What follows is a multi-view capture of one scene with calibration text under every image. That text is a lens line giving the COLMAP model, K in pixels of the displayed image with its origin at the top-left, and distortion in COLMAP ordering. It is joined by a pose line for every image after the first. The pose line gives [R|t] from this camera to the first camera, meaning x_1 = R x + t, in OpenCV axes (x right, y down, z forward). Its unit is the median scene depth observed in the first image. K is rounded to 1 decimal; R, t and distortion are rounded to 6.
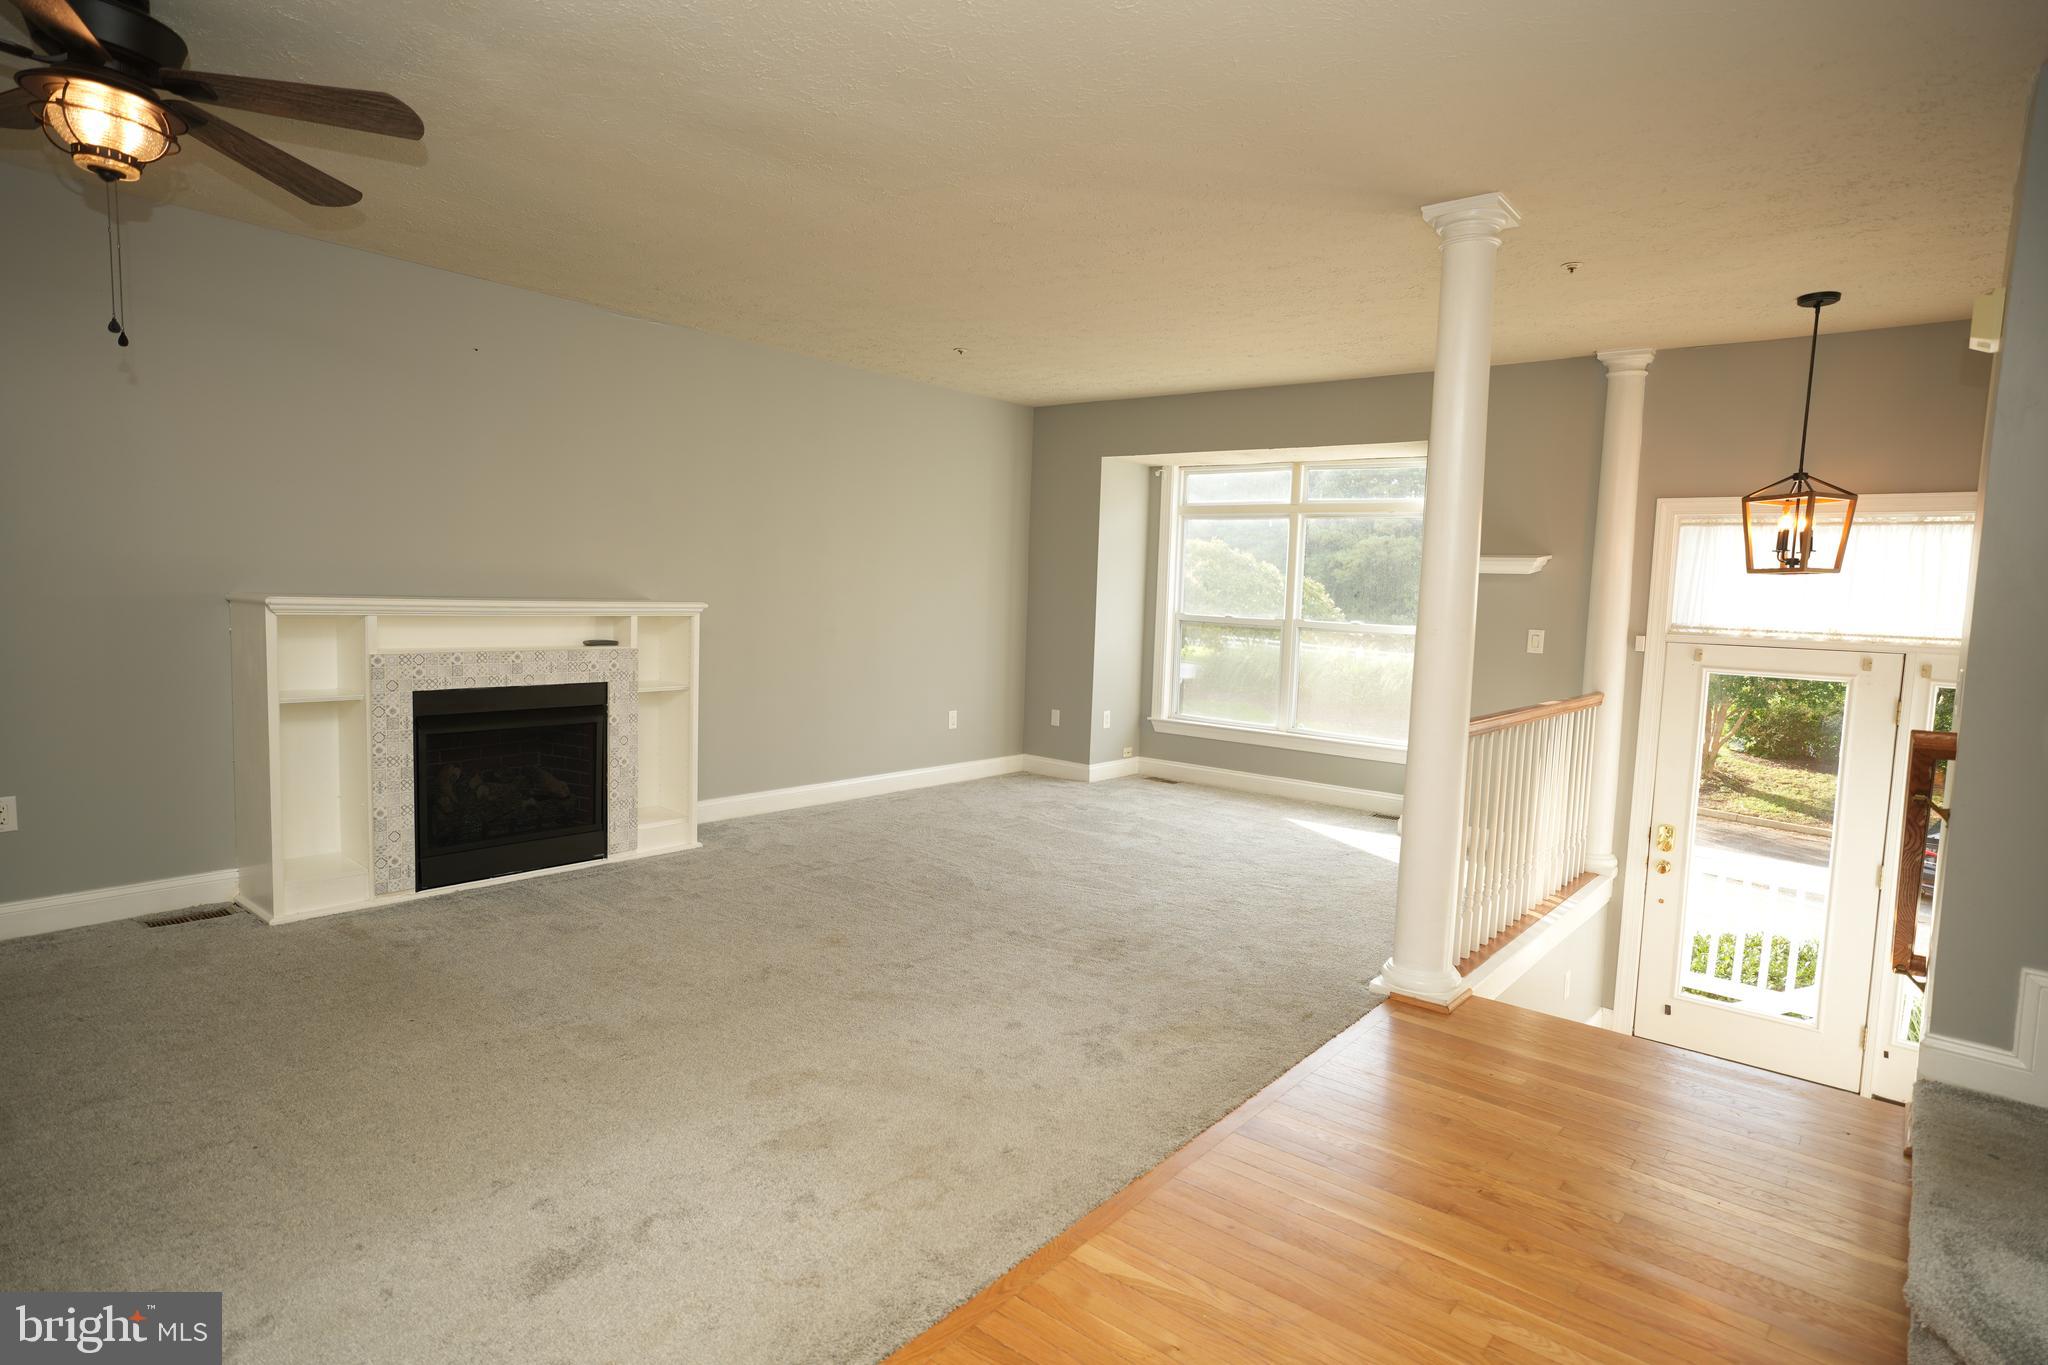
lens RADIAL K [[1100.7, 0, 1024.0], [0, 1100.7, 682.5], [0, 0, 1]] dist [-0.069504, 0.072361]
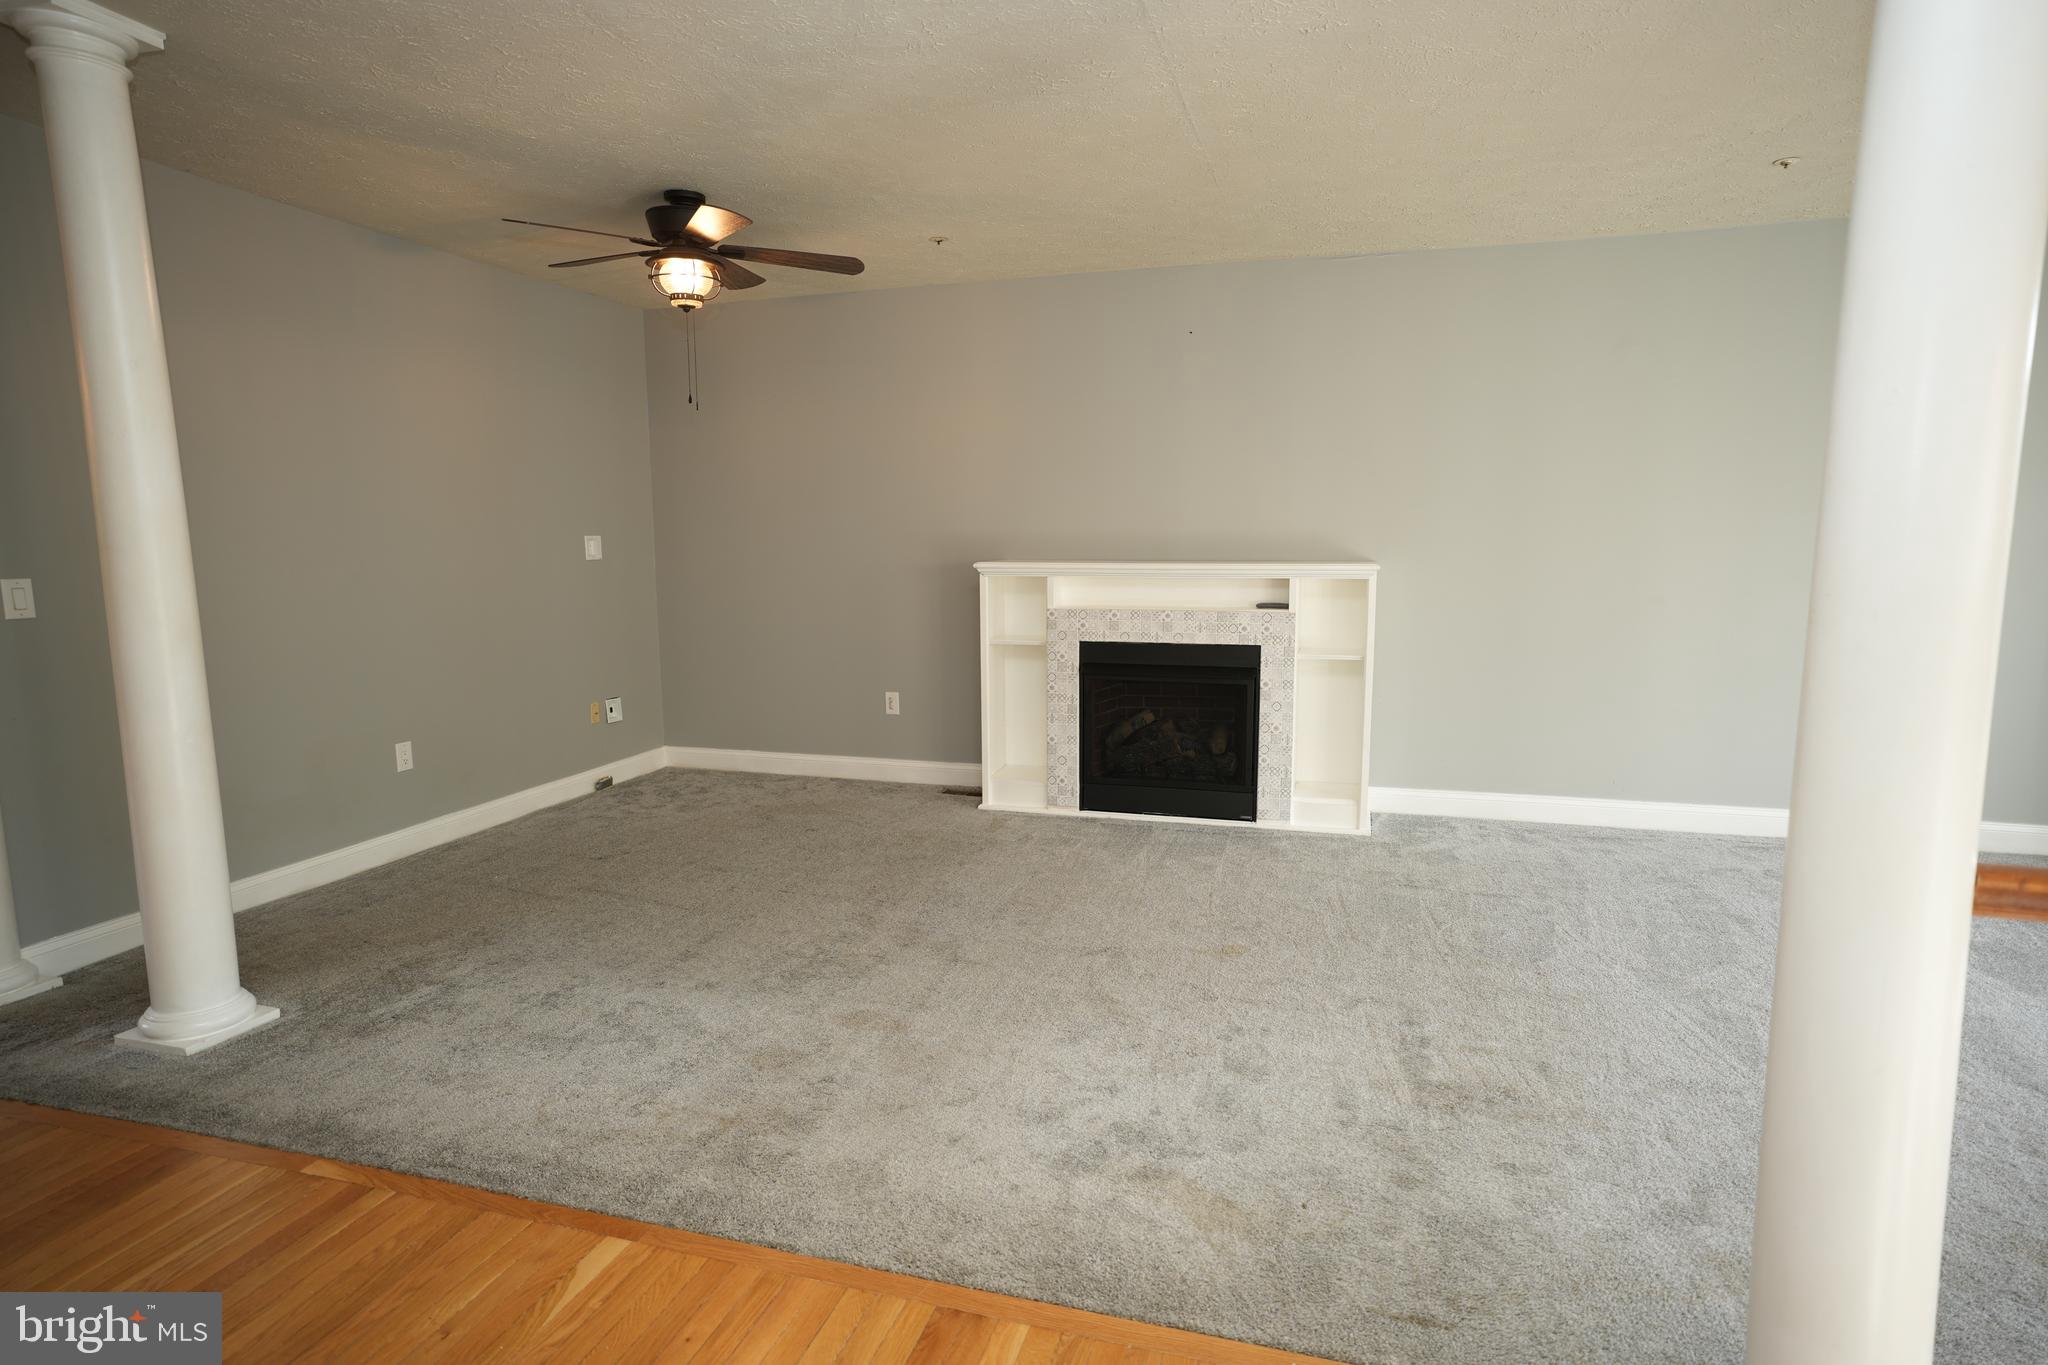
lens RADIAL K [[1100.7, 0, 1024.0], [0, 1100.7, 682.5], [0, 0, 1]] dist [-0.069504, 0.072361]
pose [[0.380646, 0.087167, -0.920604, 0.496664], [-0.059484, 0.995794, 0.069691, -0.025675], [0.922806, 0.028234, 0.384229, 0.462207]]
